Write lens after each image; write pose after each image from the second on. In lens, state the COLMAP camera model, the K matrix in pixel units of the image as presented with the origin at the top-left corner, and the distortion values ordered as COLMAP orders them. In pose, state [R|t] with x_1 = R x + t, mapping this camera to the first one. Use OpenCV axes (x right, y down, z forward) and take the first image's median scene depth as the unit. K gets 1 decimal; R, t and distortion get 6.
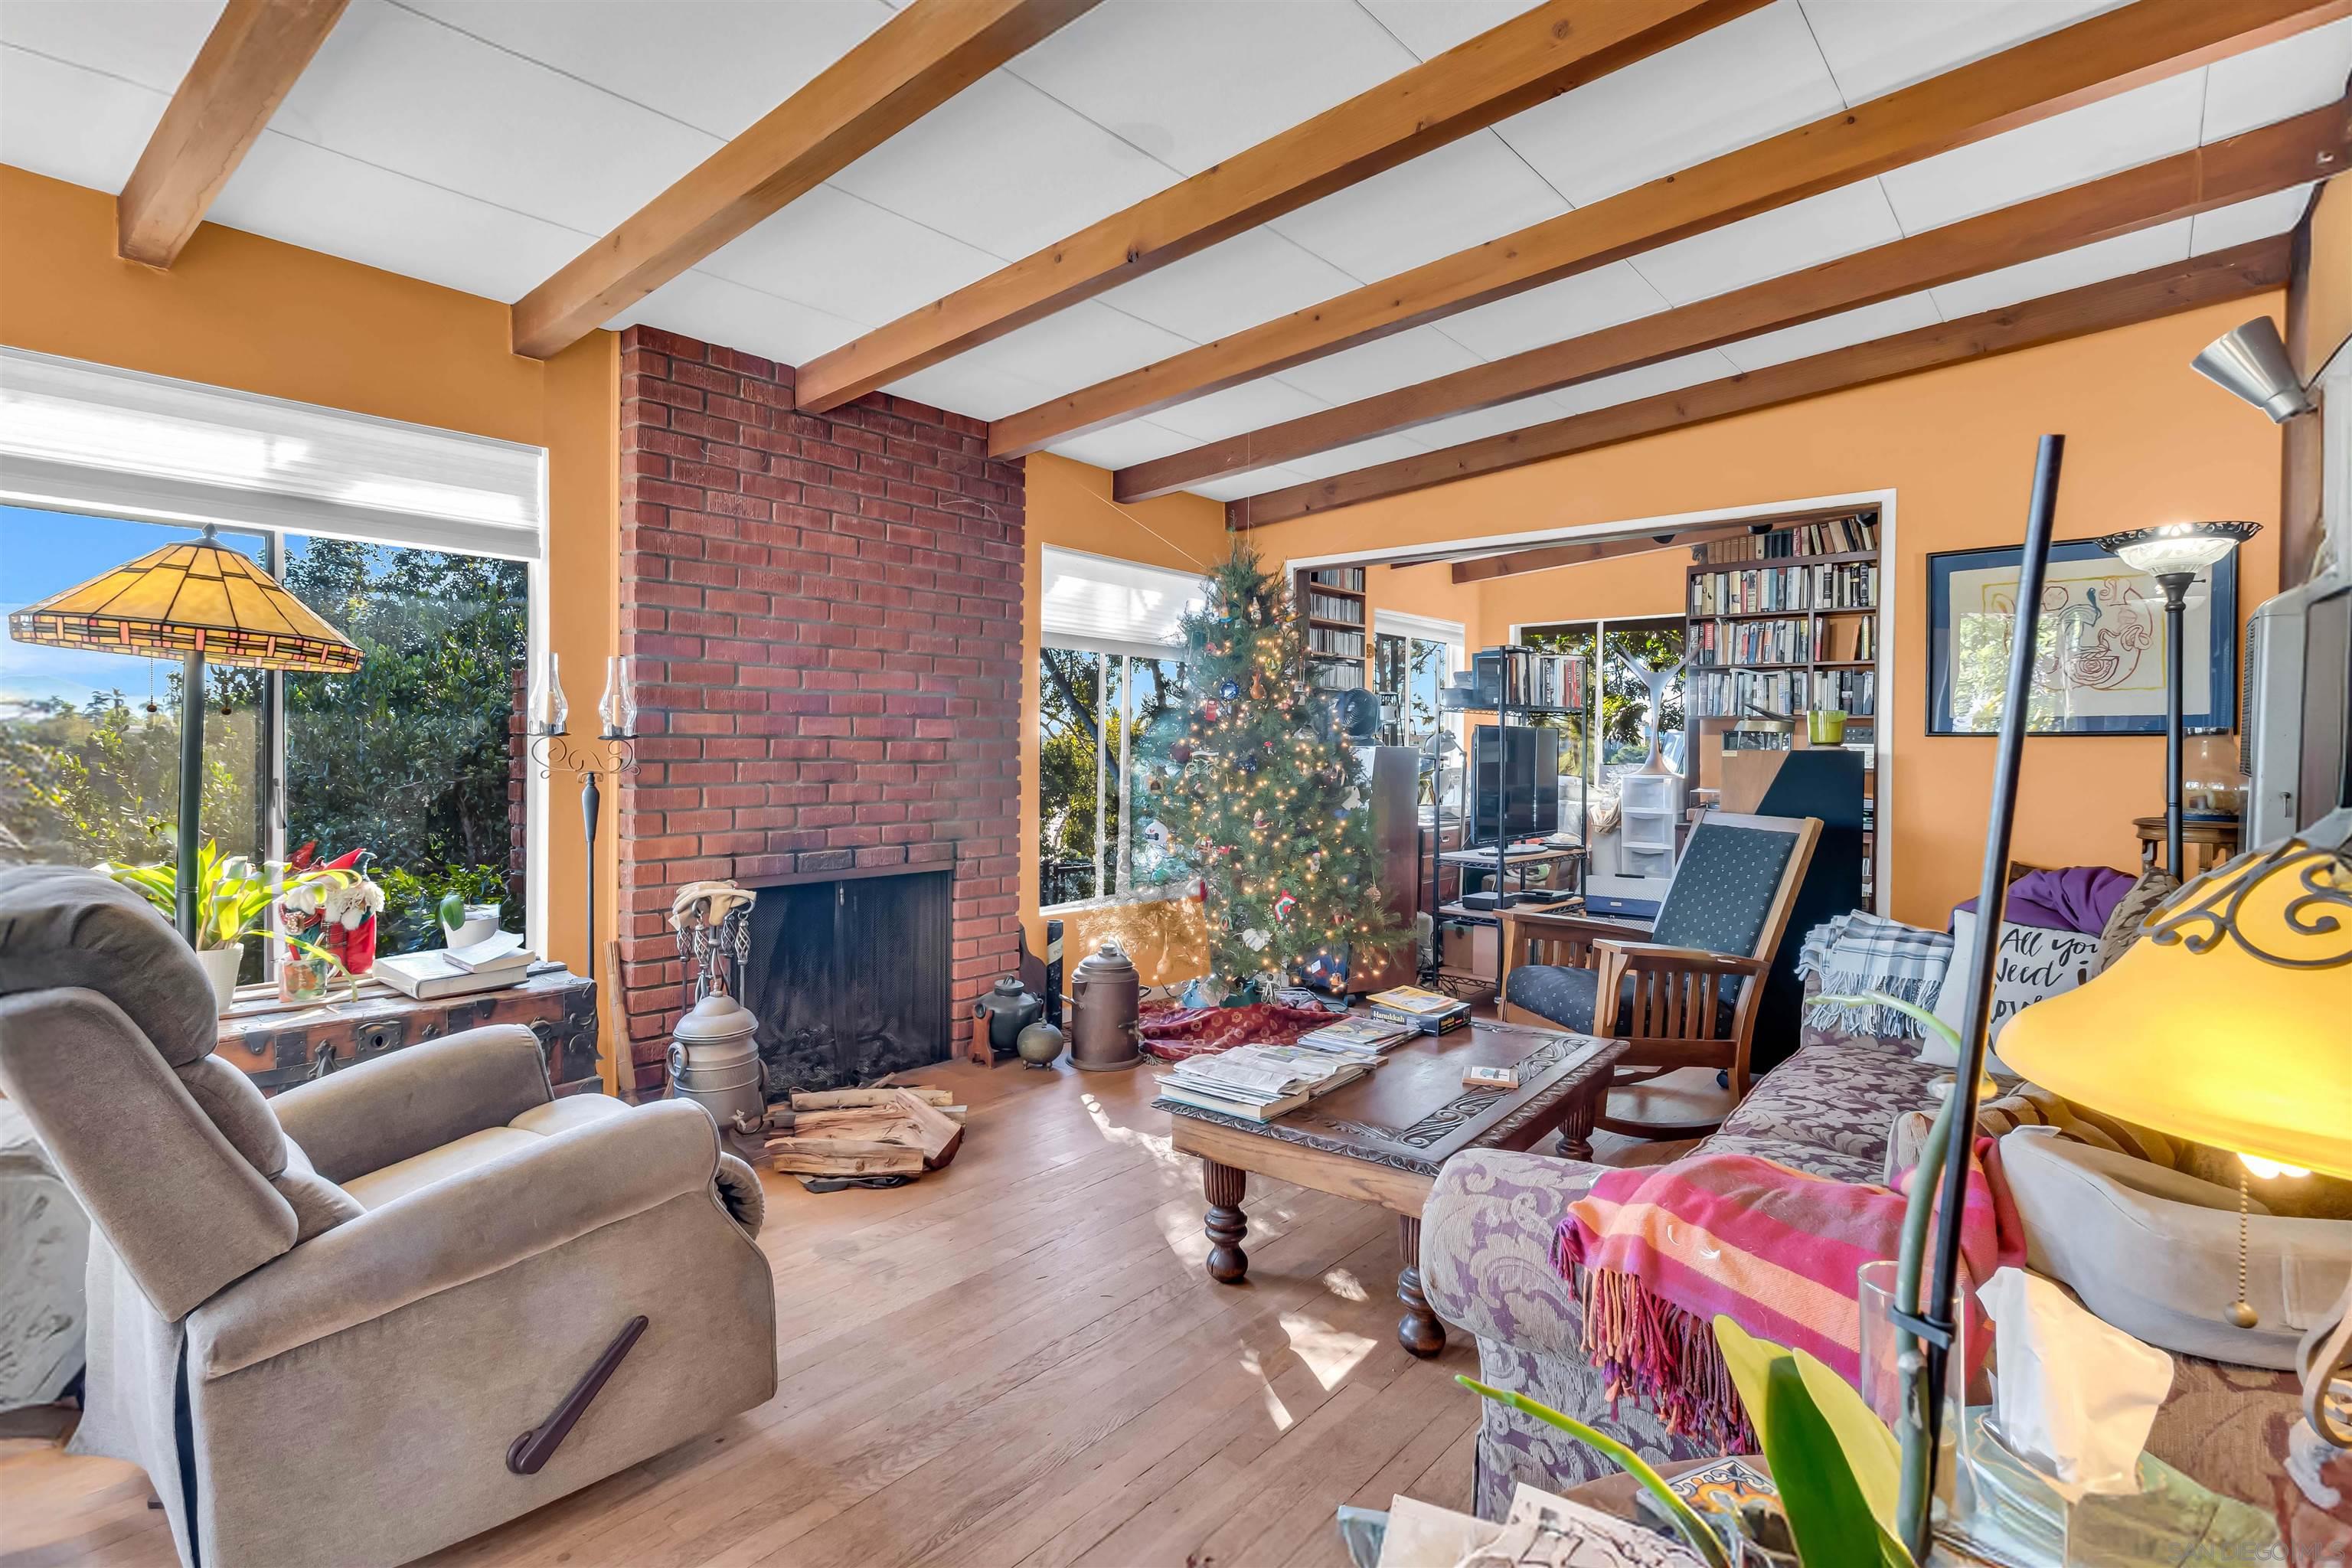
lens RADIAL K [[1135.9, 0, 1172.0], [0, 1135.9, 739.3], [0, 0, 1]] dist [-0.002564, -0.000060]
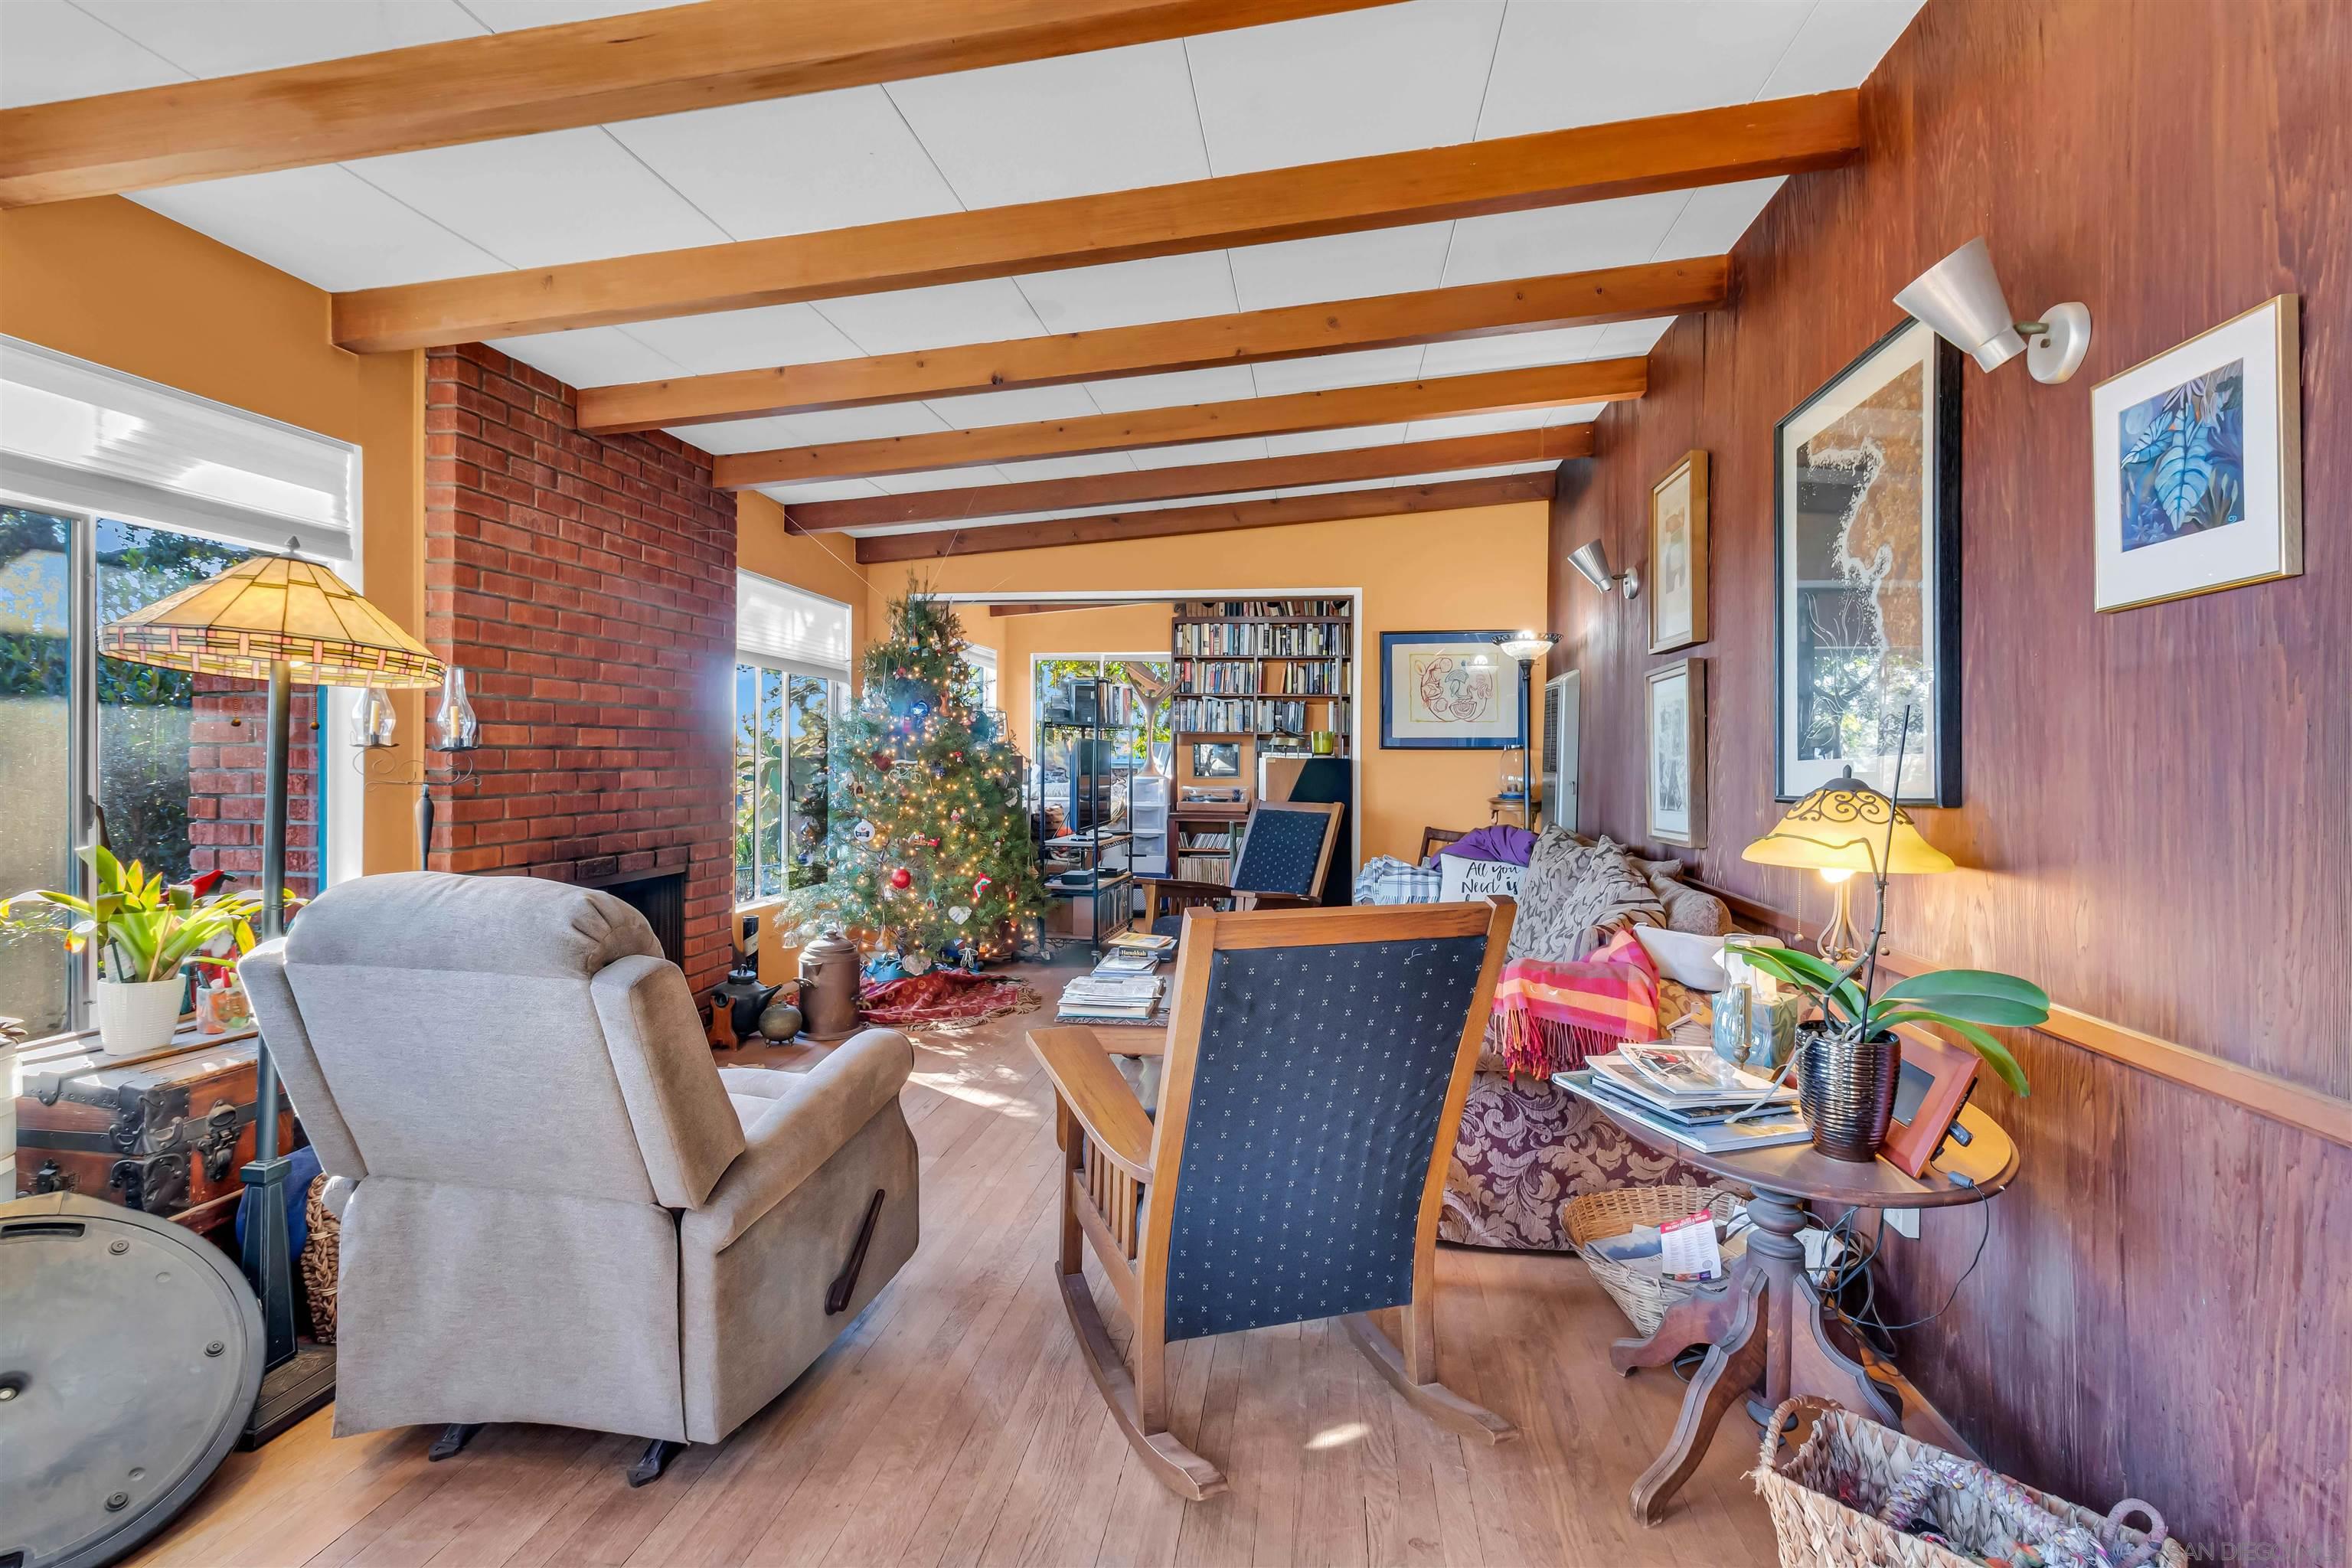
lens RADIAL K [[1095.0, 0, 1168.1], [0, 1095.0, 740.5], [0, 0, 1]] dist [-0.001642, -0.000240]
pose [[0.846970, 0.006543, 0.531601, -0.390371], [-0.004296, 0.999976, -0.005463, -0.005273], [-0.531624, 0.002344, 0.846977, -0.120736]]
